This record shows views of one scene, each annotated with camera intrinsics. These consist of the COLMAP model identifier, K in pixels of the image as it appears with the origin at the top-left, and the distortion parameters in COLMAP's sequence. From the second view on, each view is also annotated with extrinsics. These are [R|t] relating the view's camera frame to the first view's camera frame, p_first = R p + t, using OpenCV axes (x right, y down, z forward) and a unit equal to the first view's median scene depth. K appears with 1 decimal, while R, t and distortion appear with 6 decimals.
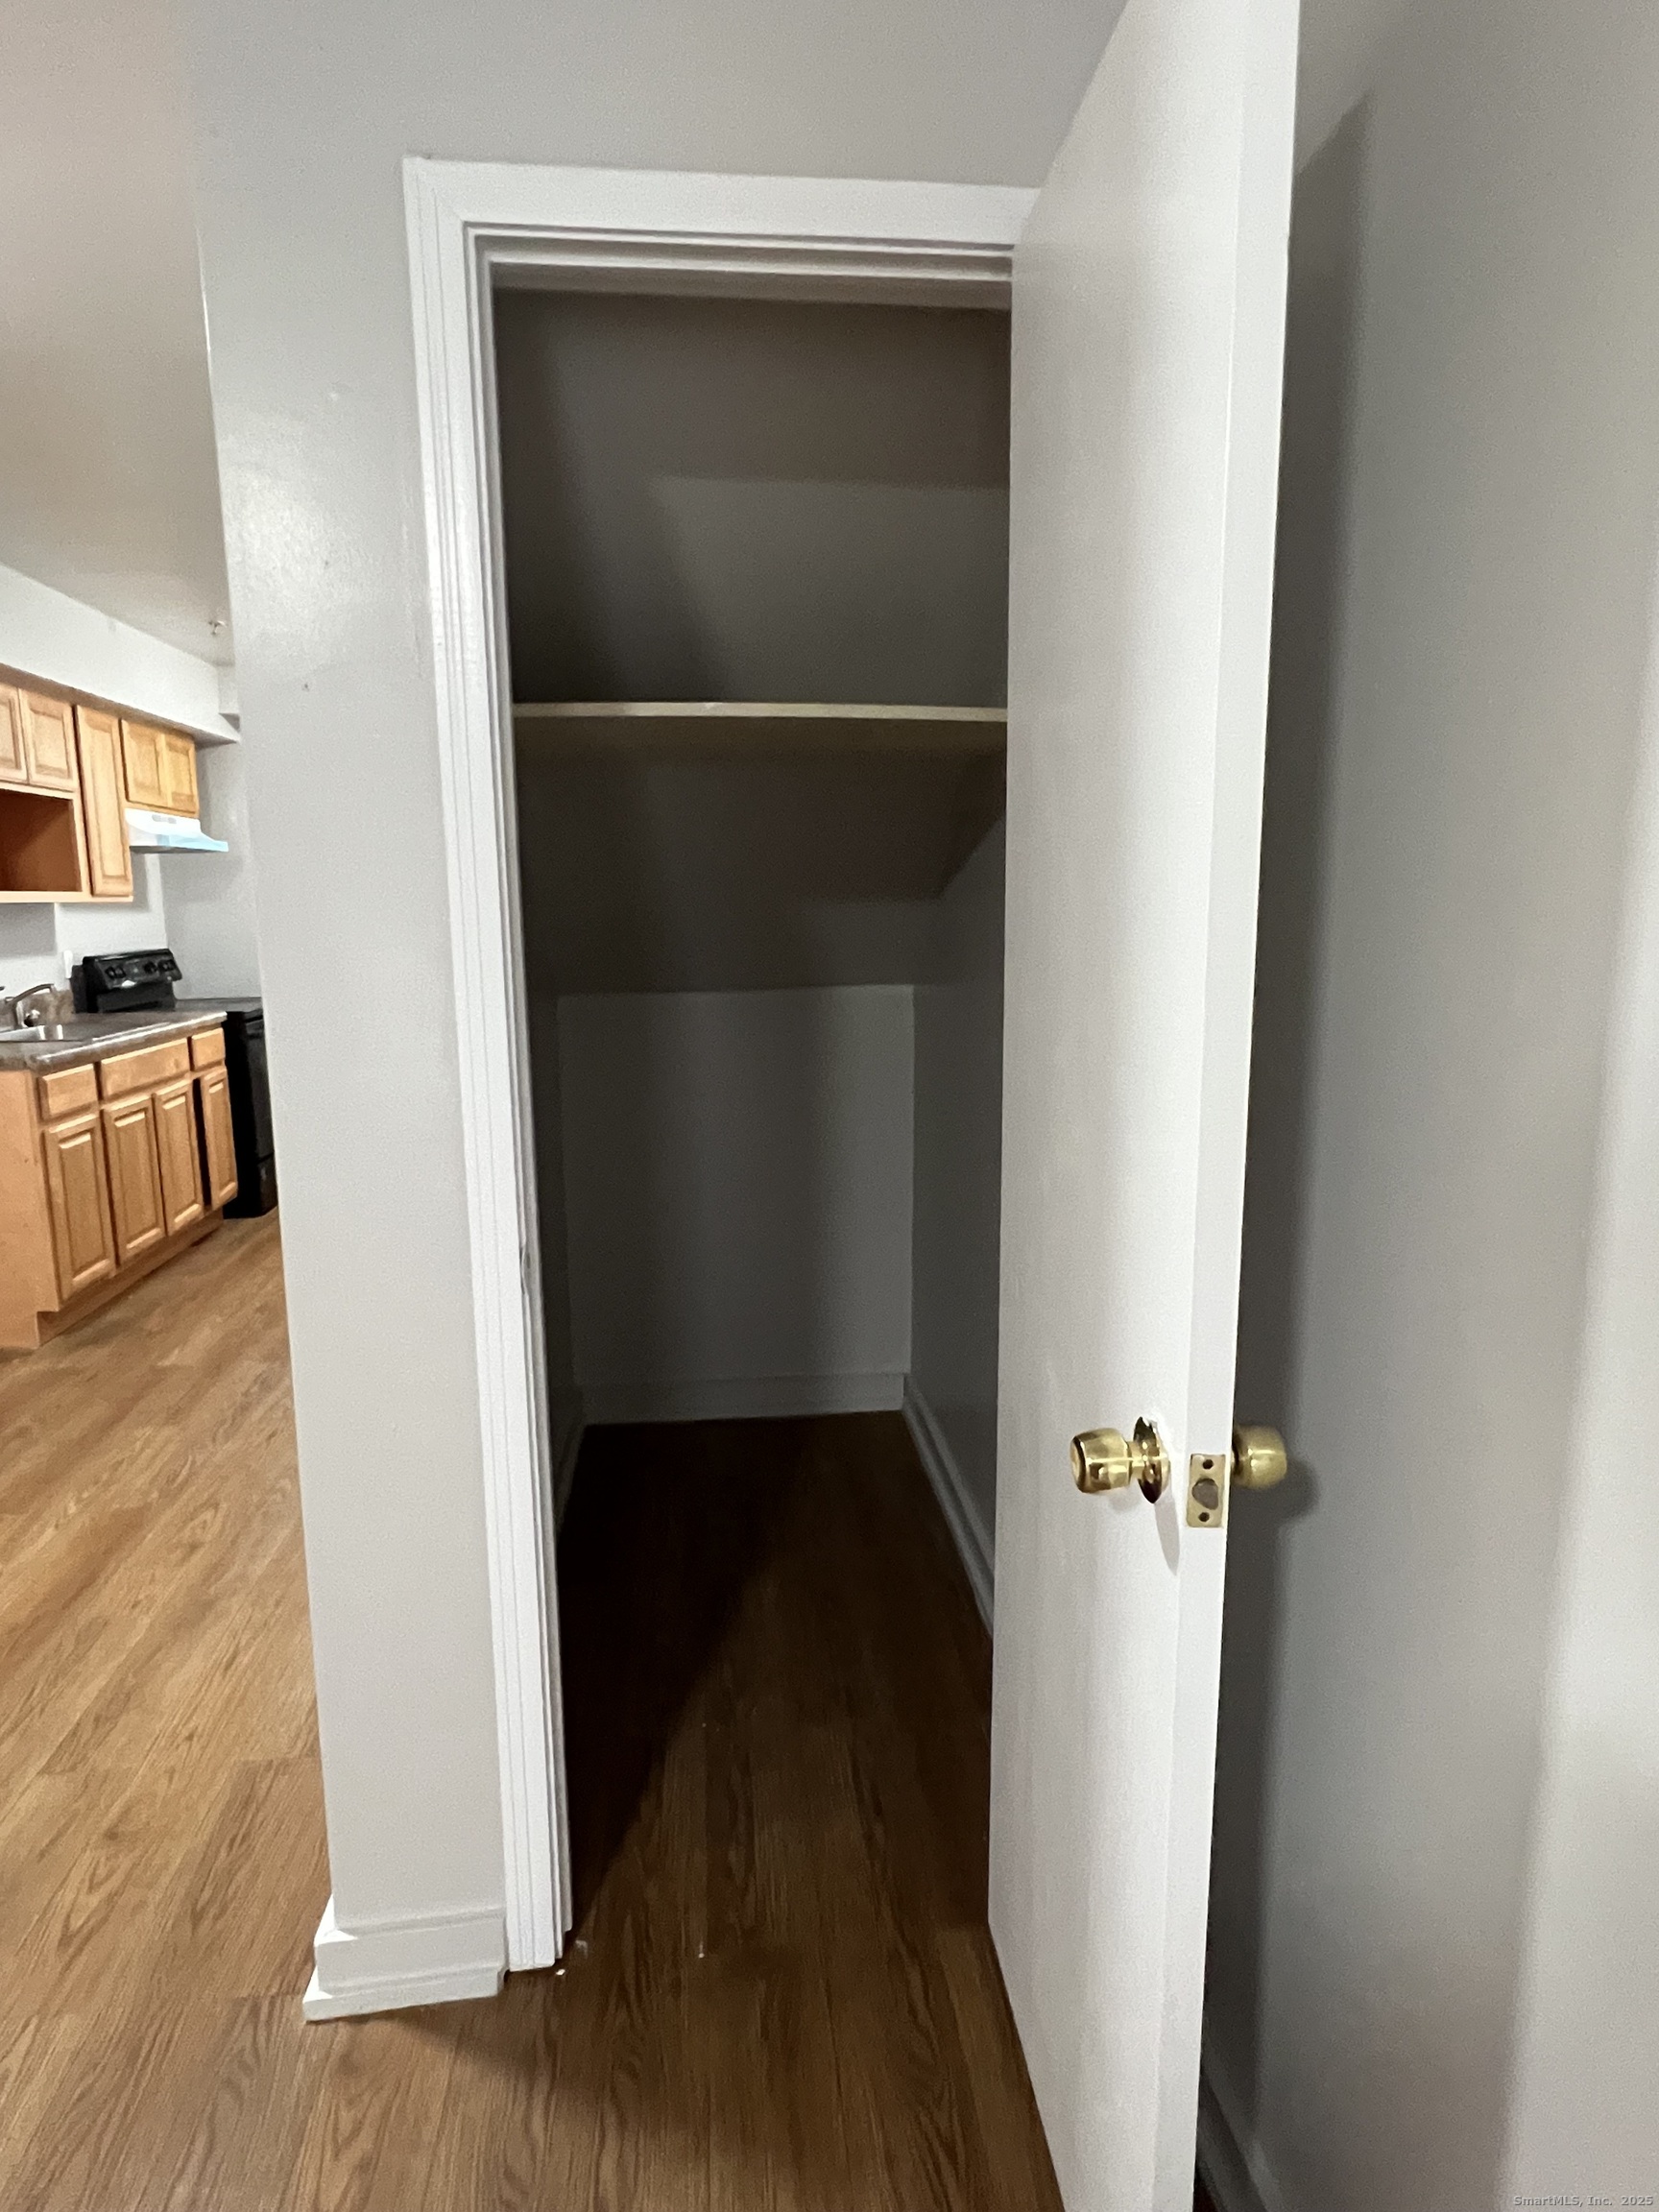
lens RADIAL K [[1237.2, 0, 819.3], [0, 1237.2, 1101.7], [0, 0, 1]] dist [0.005723, 0.001940]
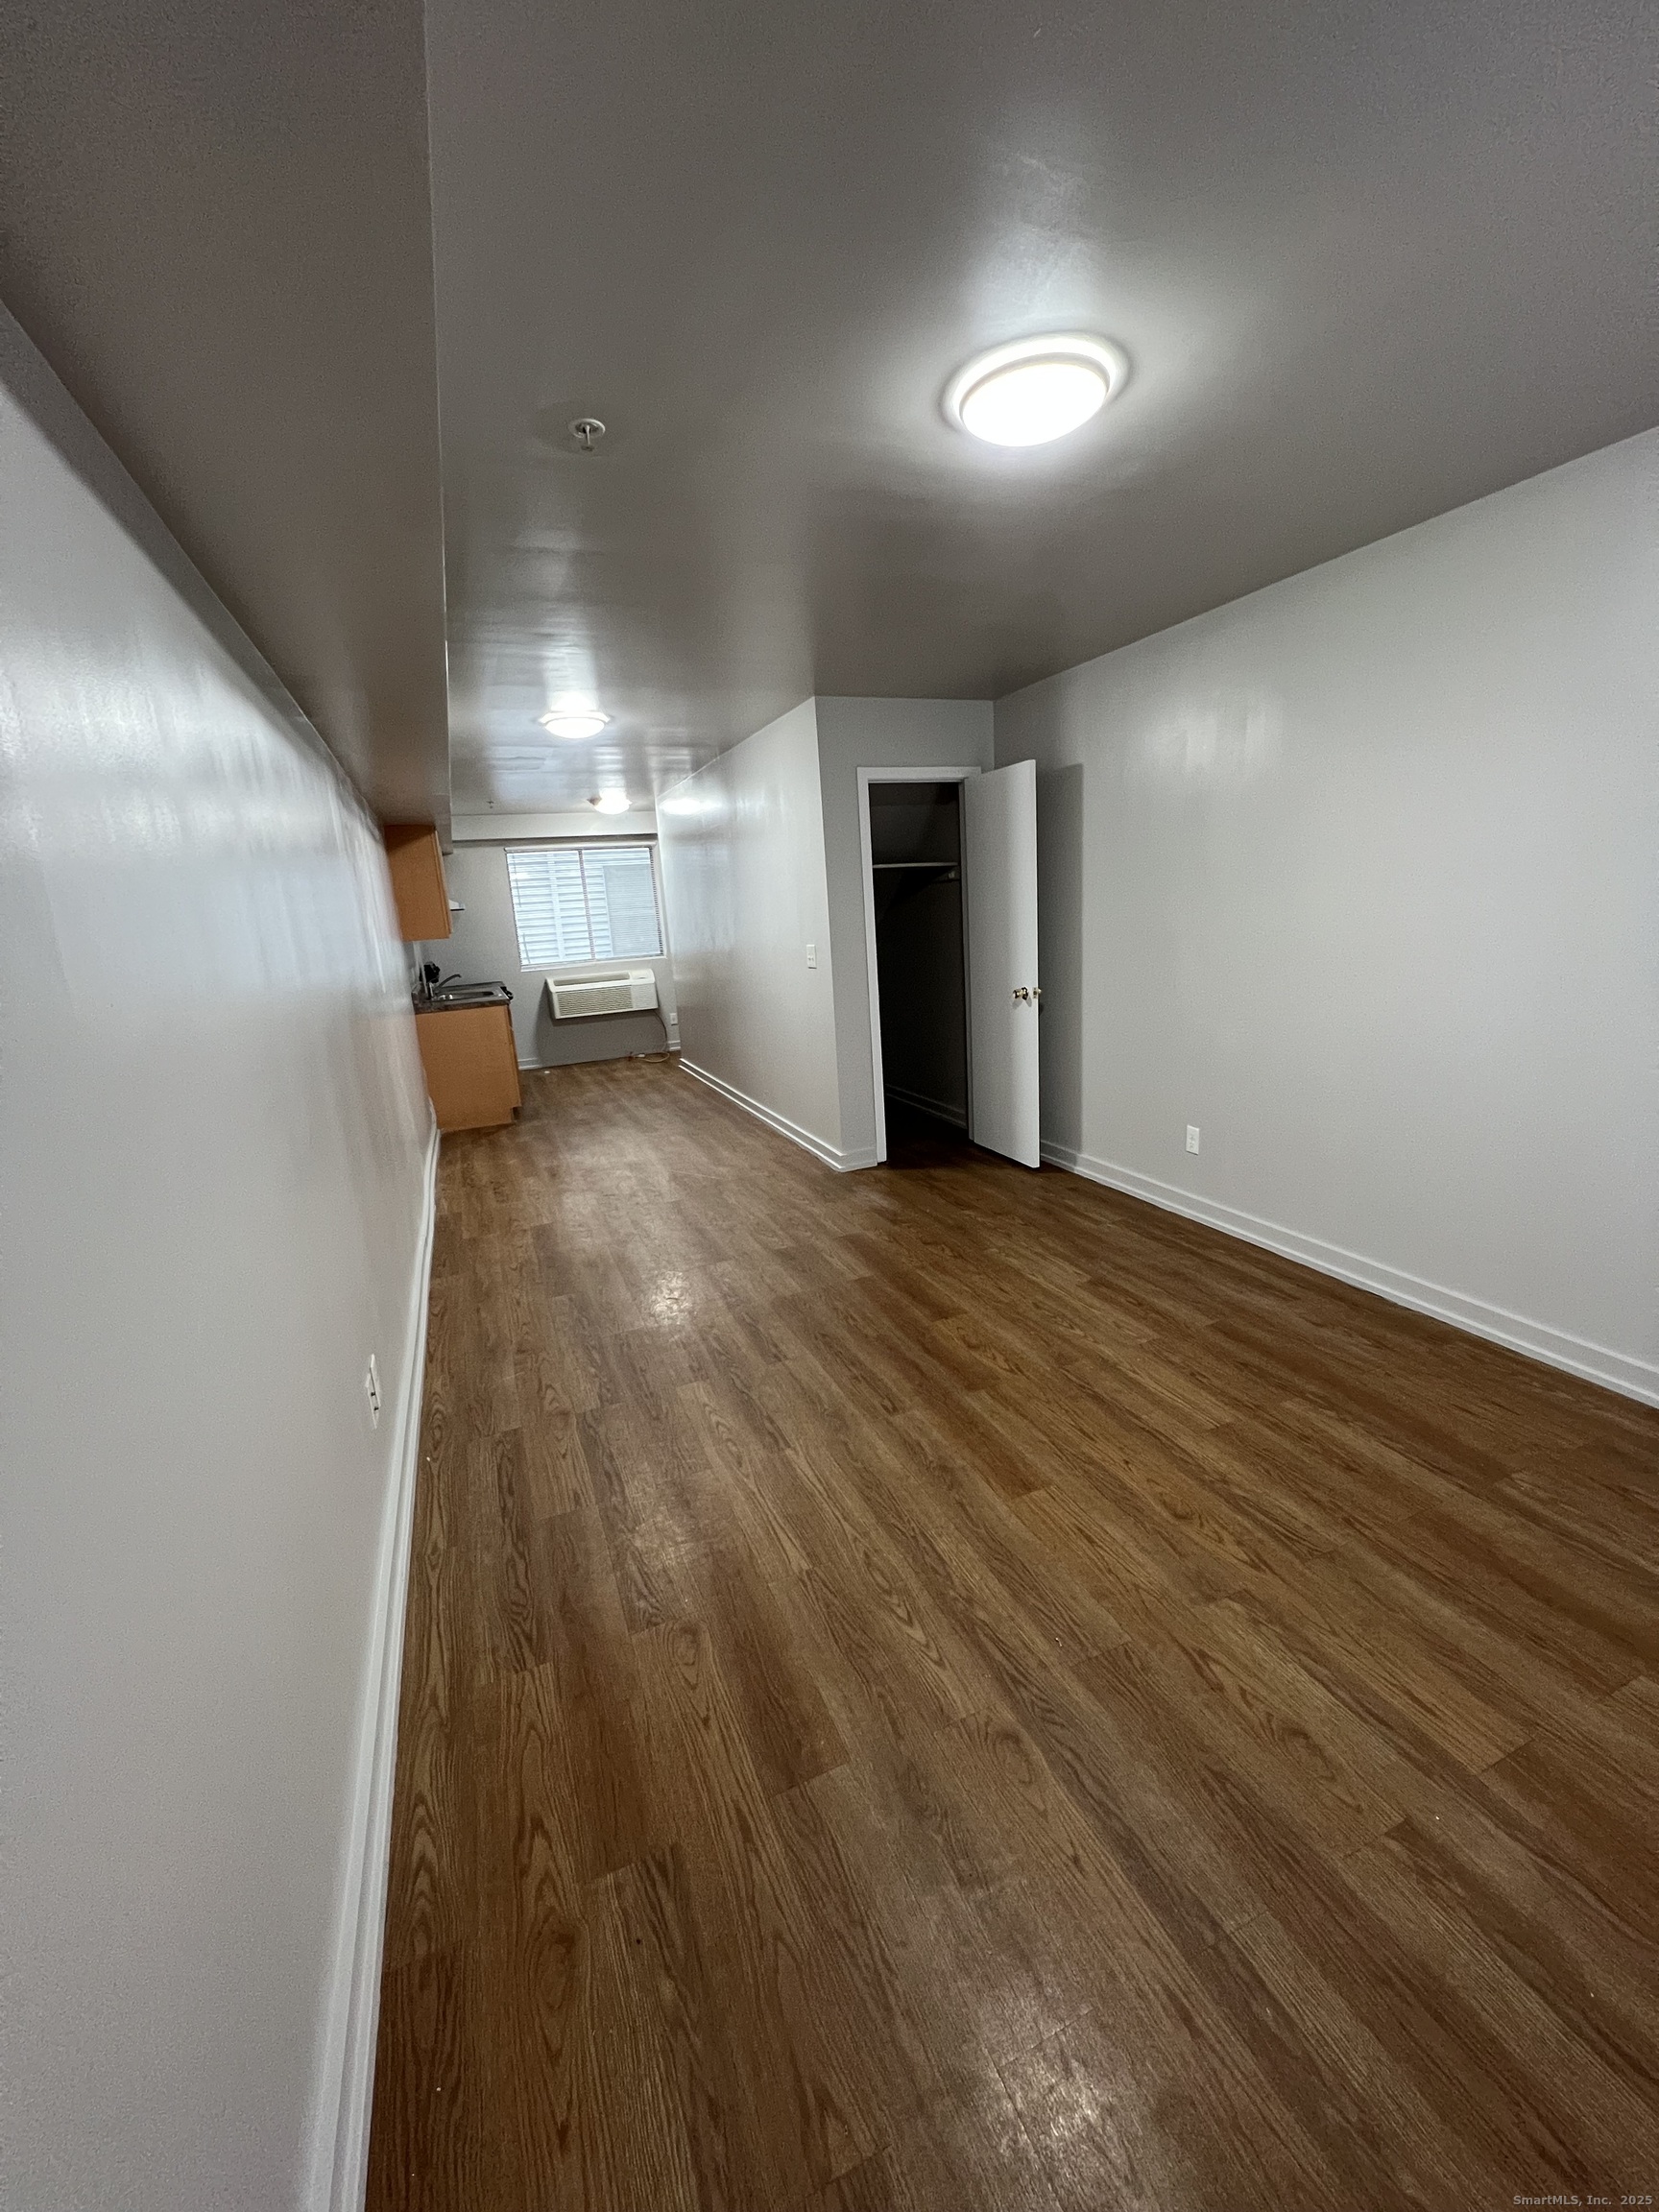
lens RADIAL K [[876.6, 0, 829.5], [0, 876.6, 1106.0], [0, 0, 1]] dist [0.000739, 0.000237]
pose [[0.956615, -0.121598, 0.264769, -0.404090], [0.108535, 0.992064, 0.063479, 0.103507], [-0.270386, -0.031988, 0.962220, -0.640432]]
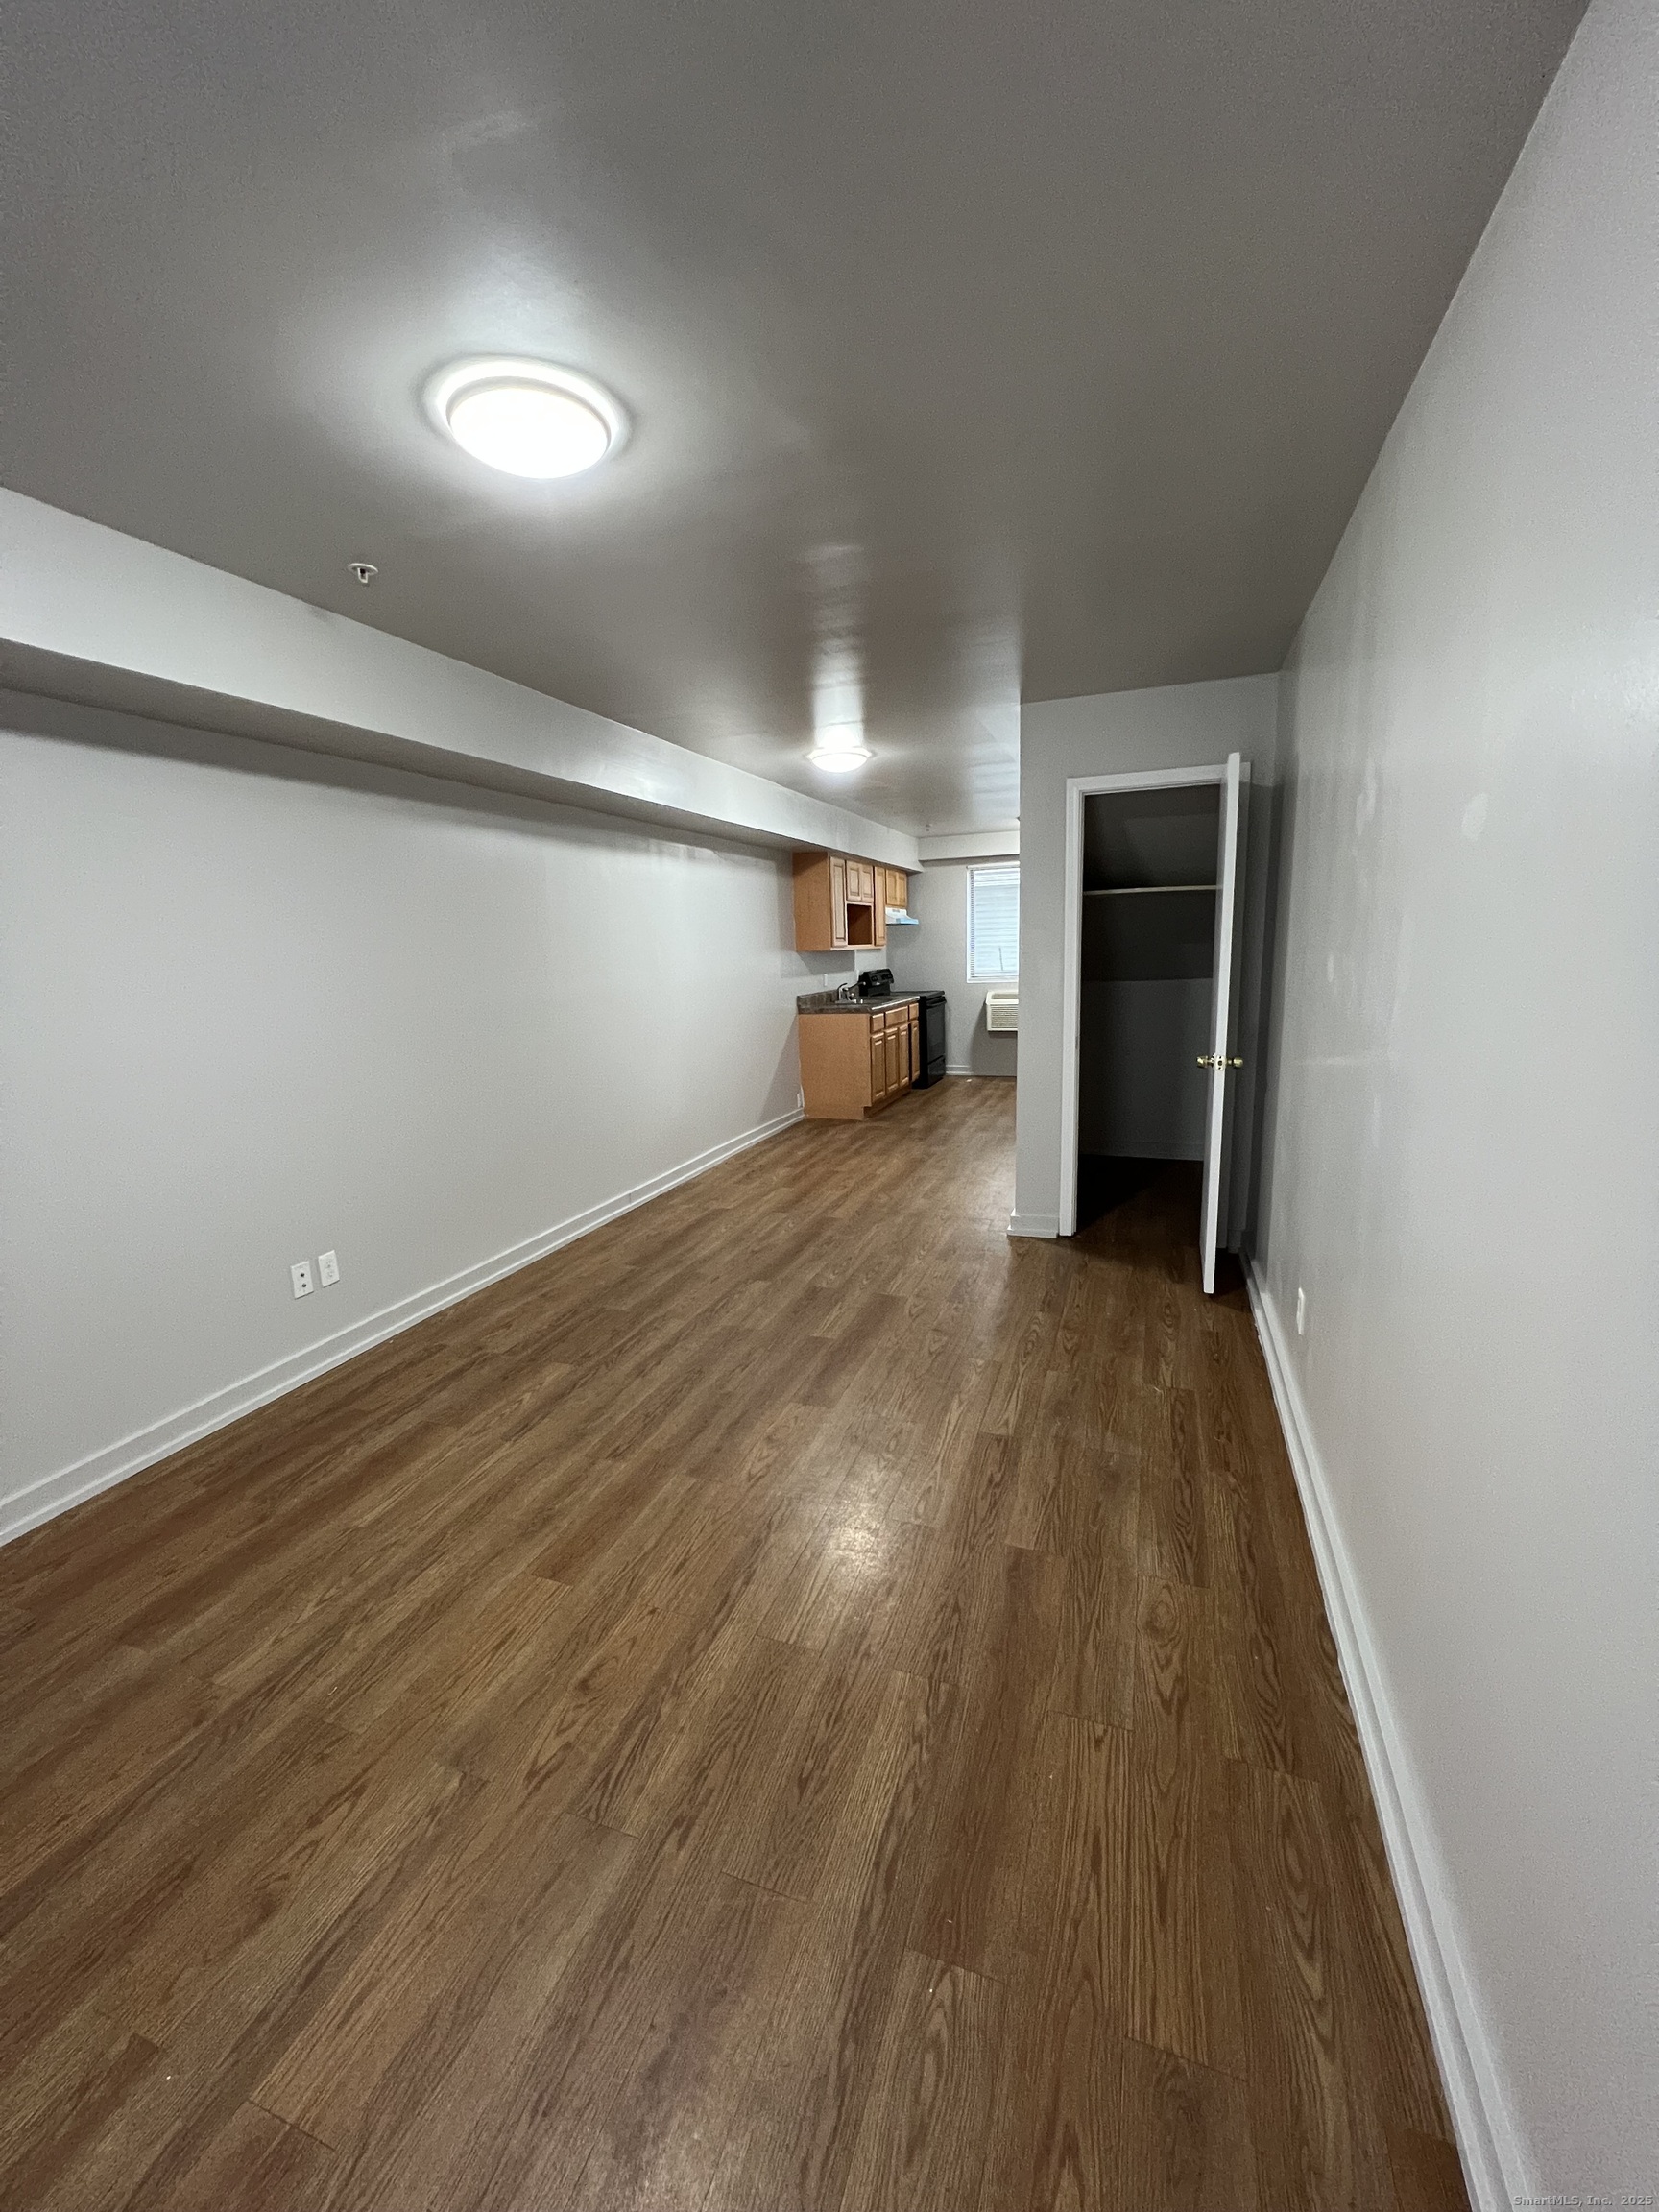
lens RADIAL K [[876.9, 0, 832.0], [0, 876.9, 1103.7], [0, 0, 1]] dist [0.001955, -0.000311]
pose [[0.900205, 0.050965, -0.432474, 0.085201], [-0.042304, 0.998665, 0.029630, 0.091903], [0.433407, -0.008378, 0.901160, -0.562933]]
